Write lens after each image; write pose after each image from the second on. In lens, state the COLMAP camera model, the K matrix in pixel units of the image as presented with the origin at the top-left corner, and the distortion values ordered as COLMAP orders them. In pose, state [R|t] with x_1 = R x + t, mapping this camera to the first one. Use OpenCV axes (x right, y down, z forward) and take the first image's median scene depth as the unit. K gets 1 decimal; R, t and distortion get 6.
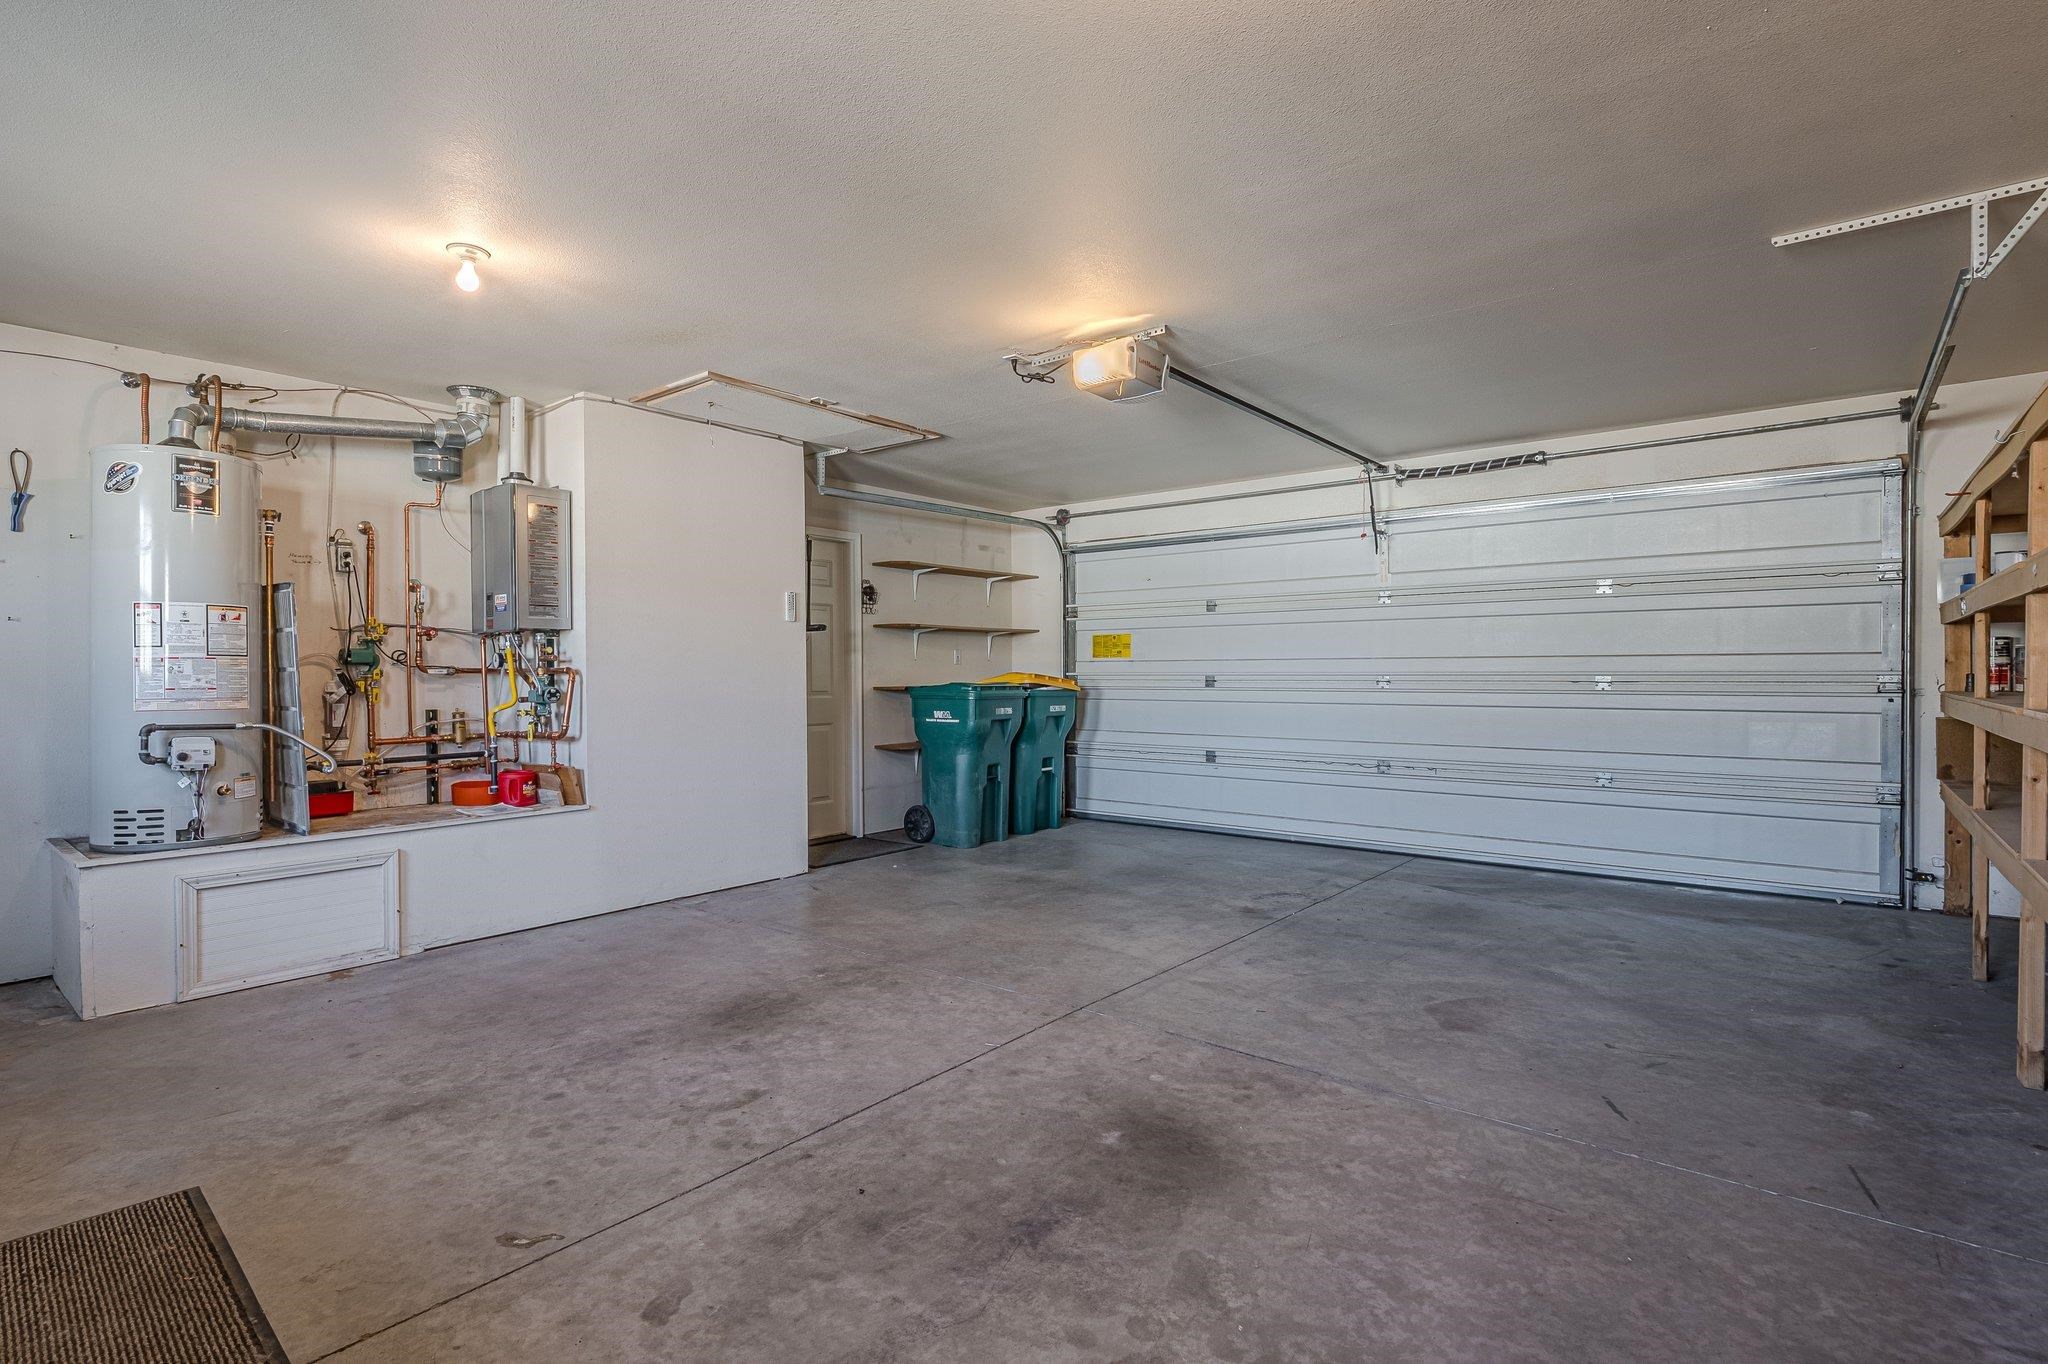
lens RADIAL K [[1000.2, 0, 1024.0], [0, 1000.2, 682.0], [0, 0, 1]] dist [-0.003827, -0.001487]
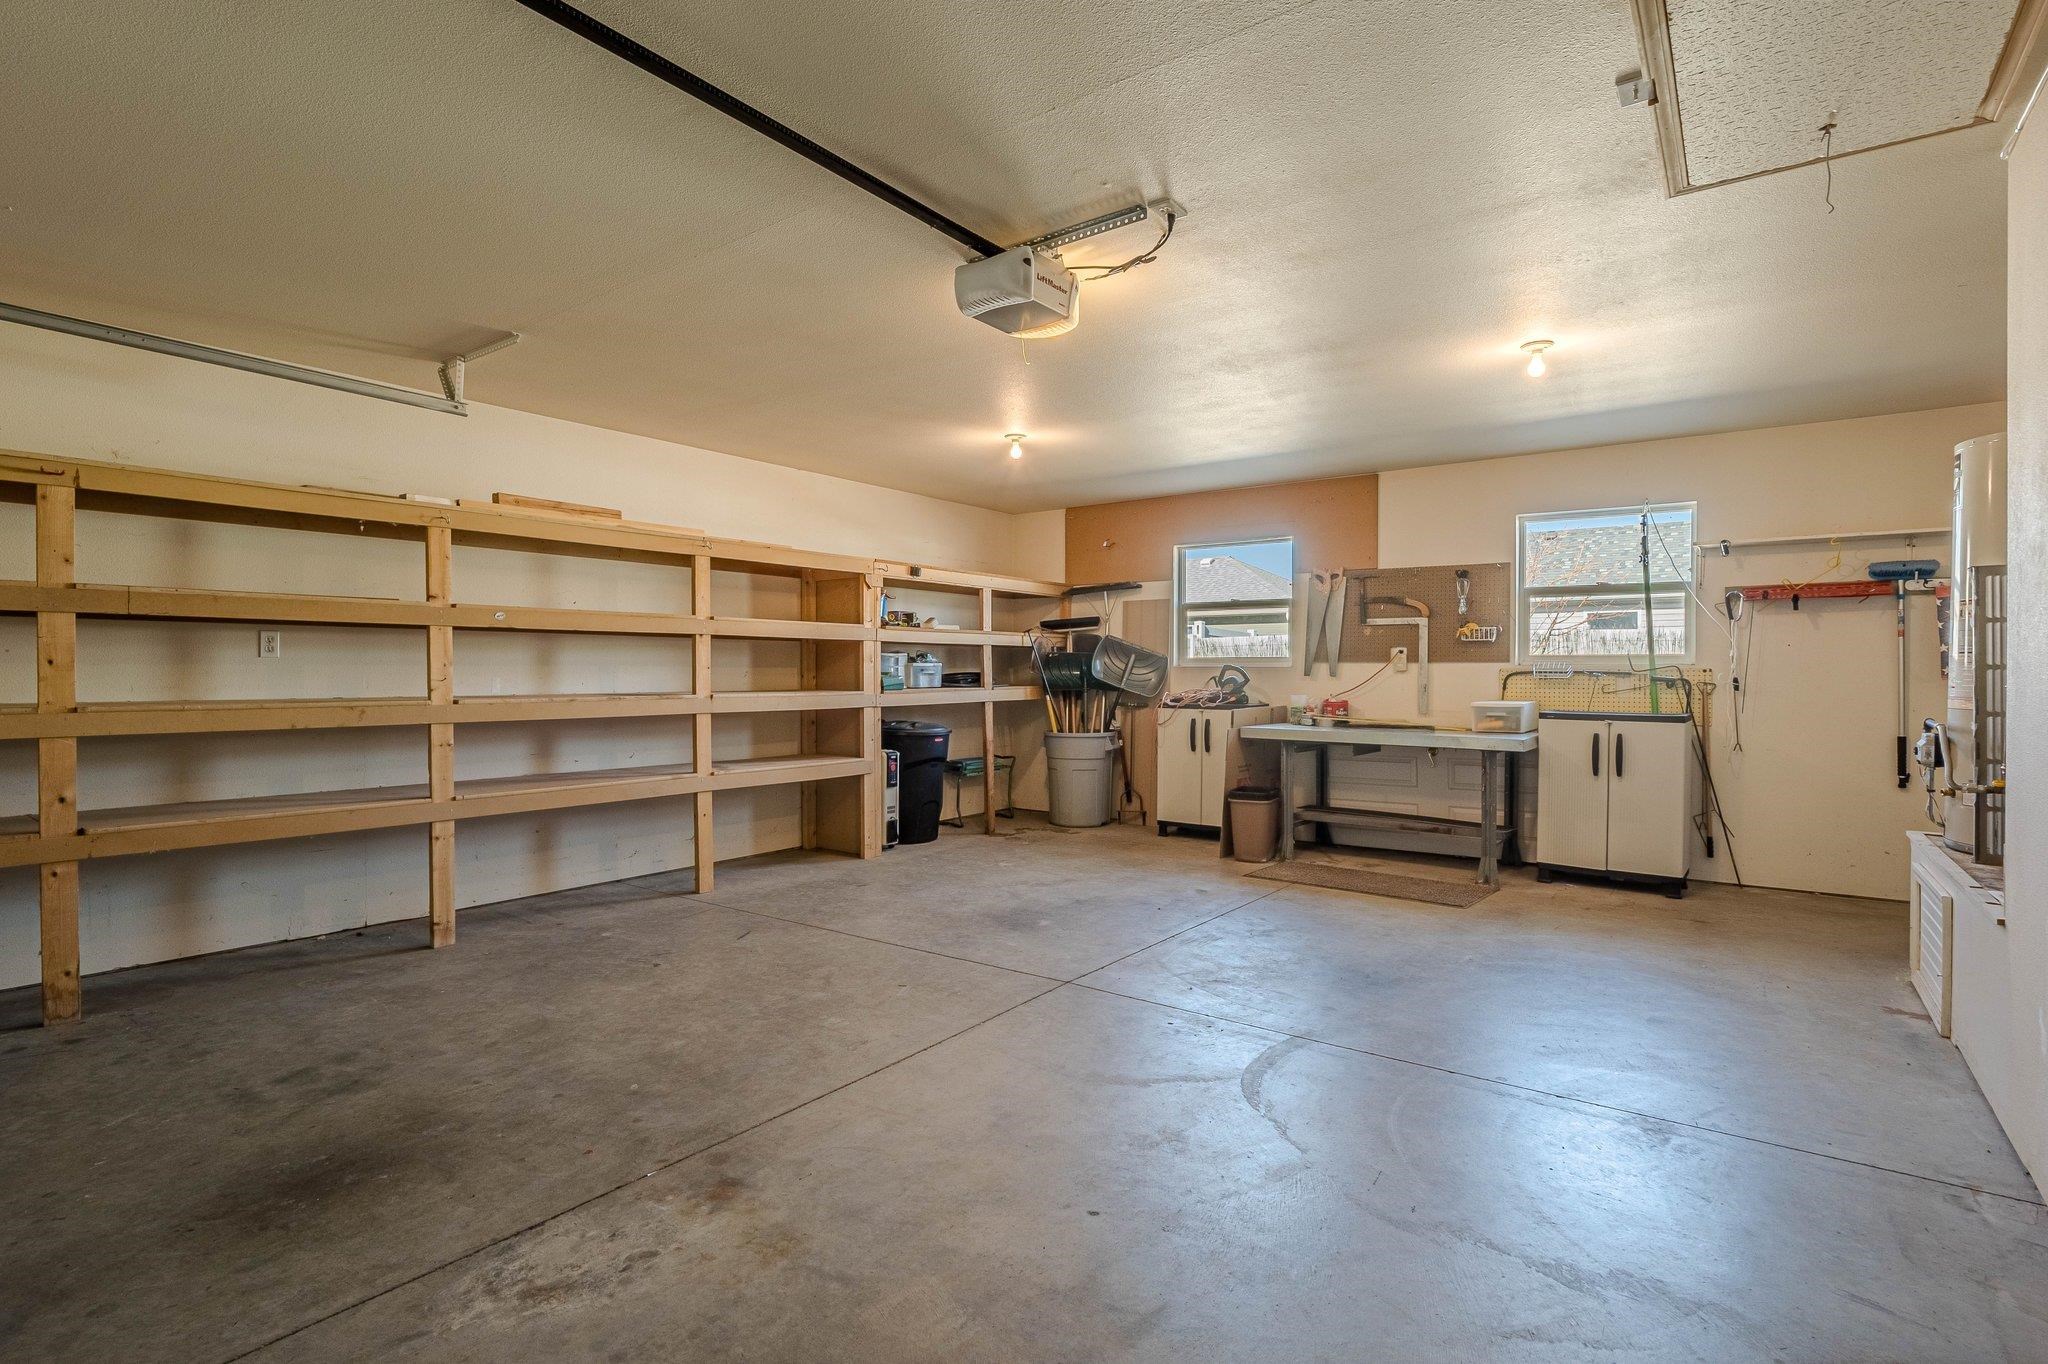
lens RADIAL K [[1000.2, 0, 1024.0], [0, 1000.2, 682.0], [0, 0, 1]] dist [-0.003827, -0.001487]
pose [[-0.999015, 0.004651, -0.044123, 0.152073], [0.003643, 0.999732, 0.022883, -0.026660], [0.044217, 0.022699, -0.998764, 2.102325]]
